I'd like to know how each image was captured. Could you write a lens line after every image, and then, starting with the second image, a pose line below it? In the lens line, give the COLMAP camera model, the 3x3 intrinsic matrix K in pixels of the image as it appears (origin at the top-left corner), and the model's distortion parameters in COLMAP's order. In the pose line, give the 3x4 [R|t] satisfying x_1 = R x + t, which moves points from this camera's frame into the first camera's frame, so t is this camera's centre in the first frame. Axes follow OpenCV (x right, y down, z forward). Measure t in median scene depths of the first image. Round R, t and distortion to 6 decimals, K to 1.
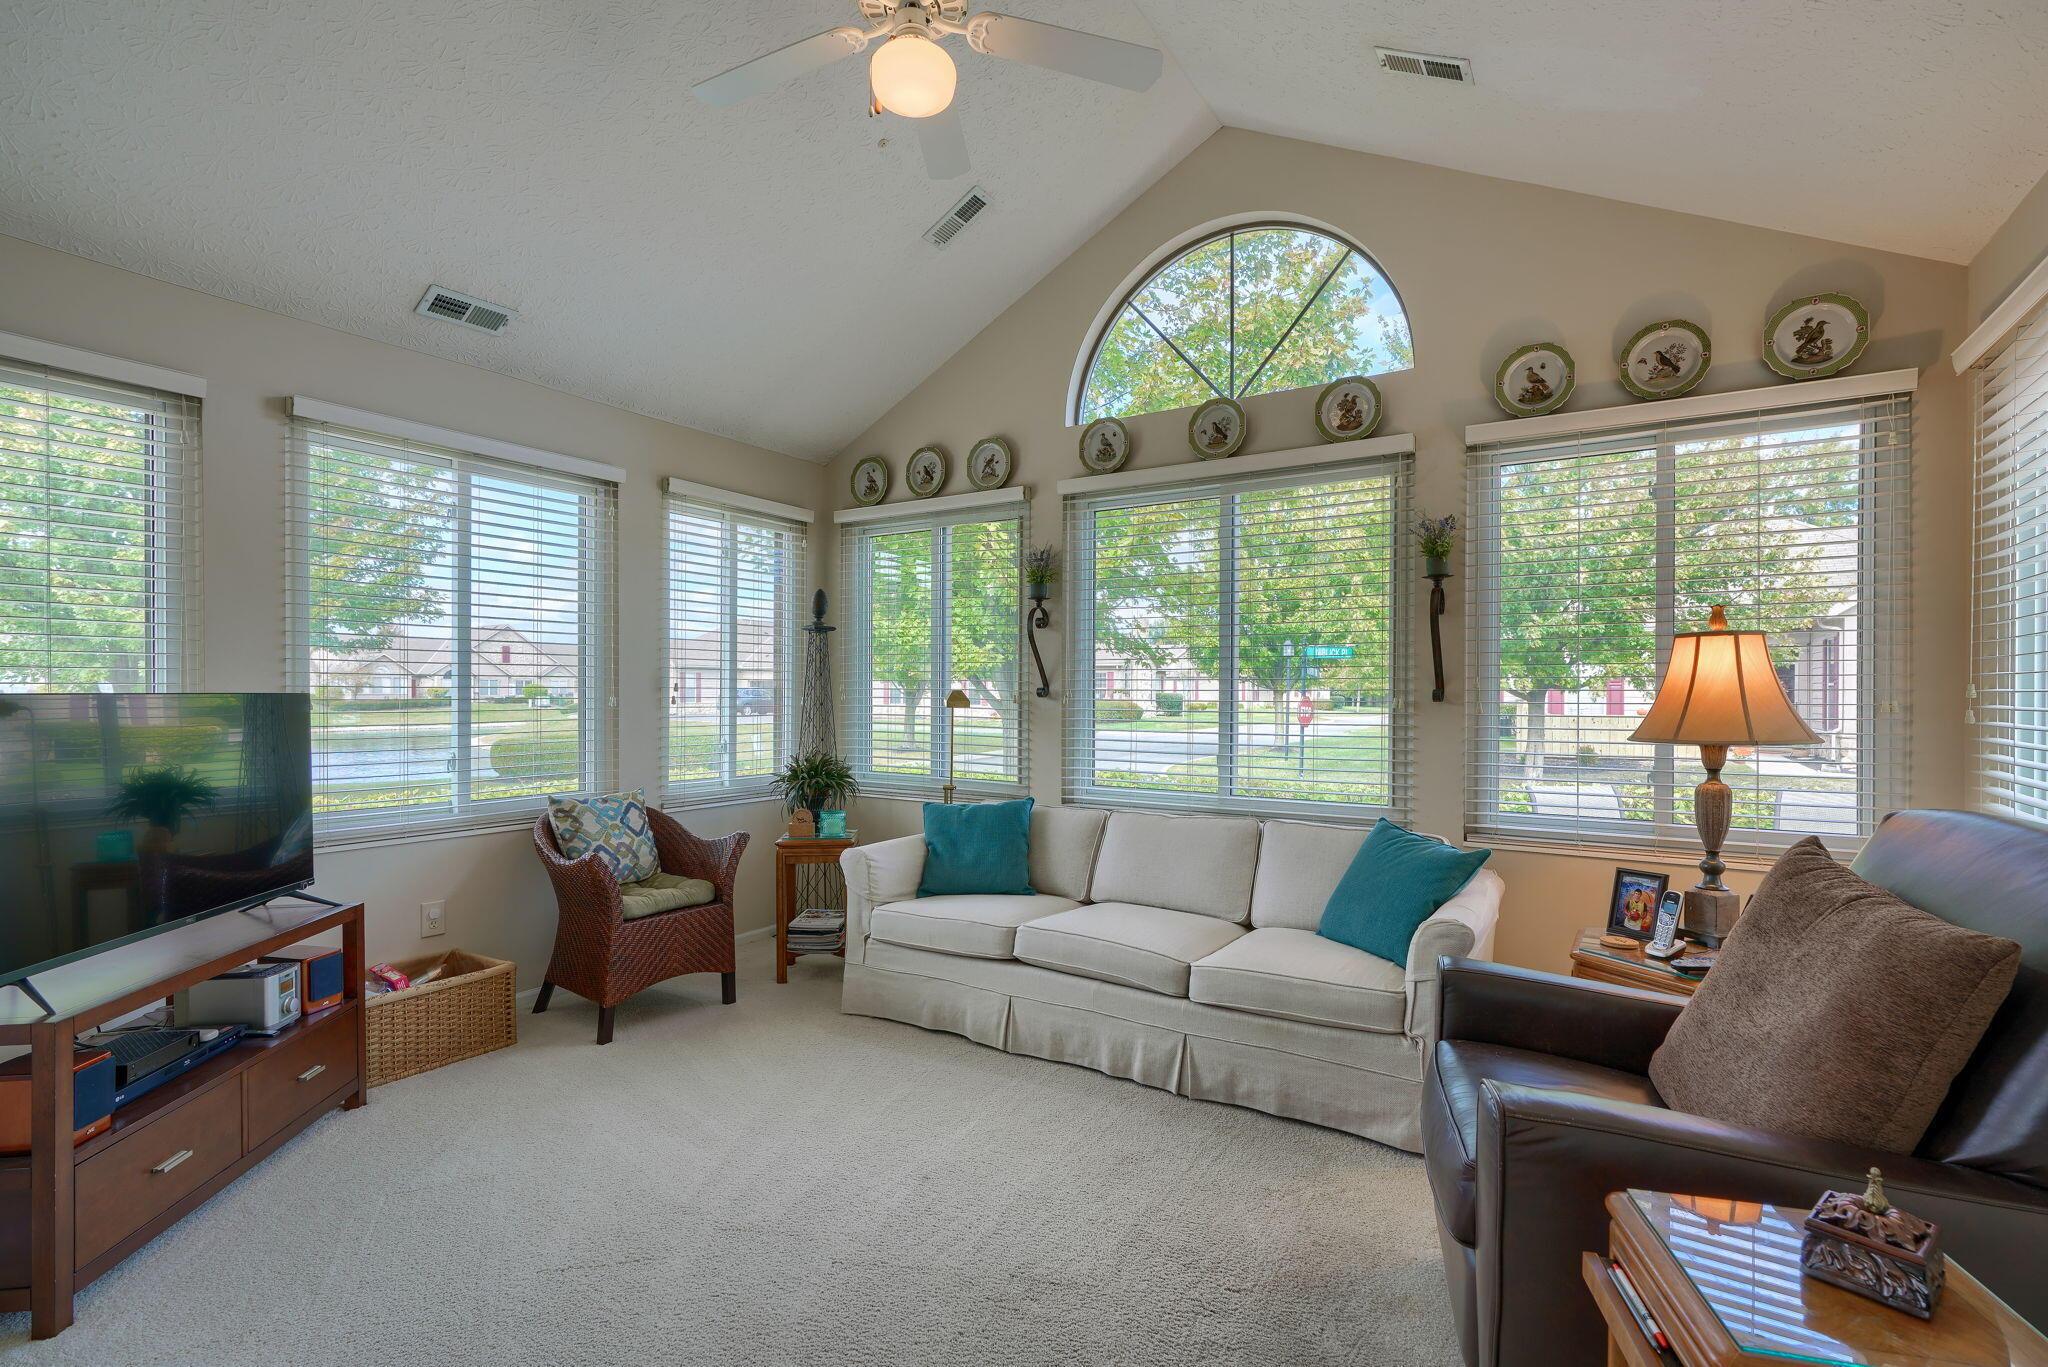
lens RADIAL K [[937.8, 0, 1024.0], [0, 937.8, 683.5], [0, 0, 1]] dist [-0.004878, -0.000412]
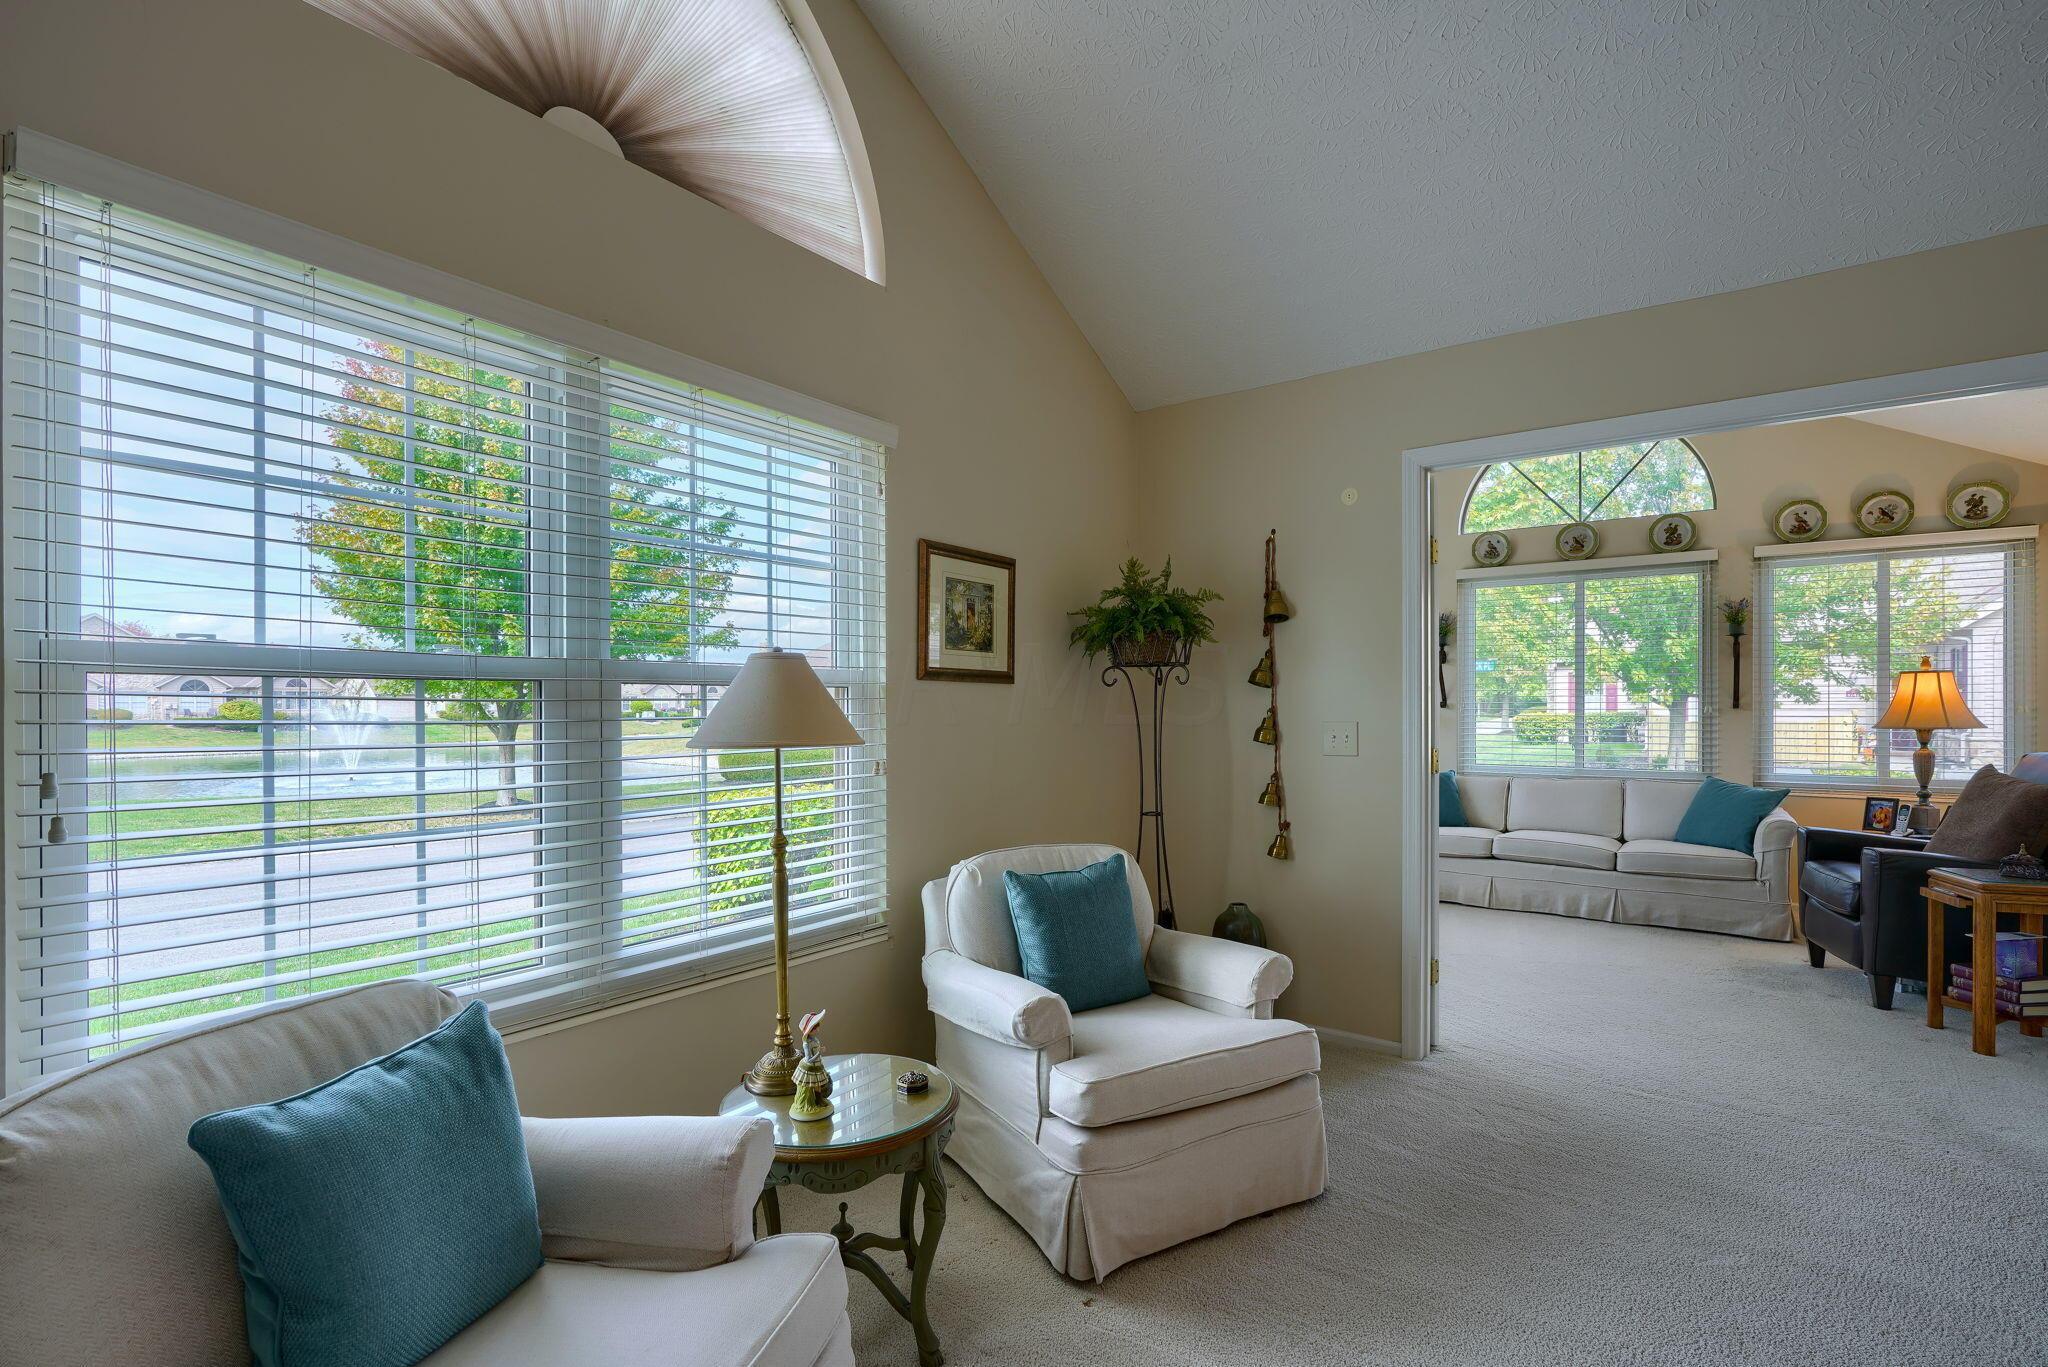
lens RADIAL K [[947.4, 0, 1023.2], [0, 947.4, 697.7], [0, 0, 1]] dist [-0.000483, 0.000791]
pose [[0.998037, -0.007355, -0.062197, -0.762196], [0.007469, 0.999971, 0.001599, -0.013257], [0.062184, -0.002060, 0.998063, -0.814583]]
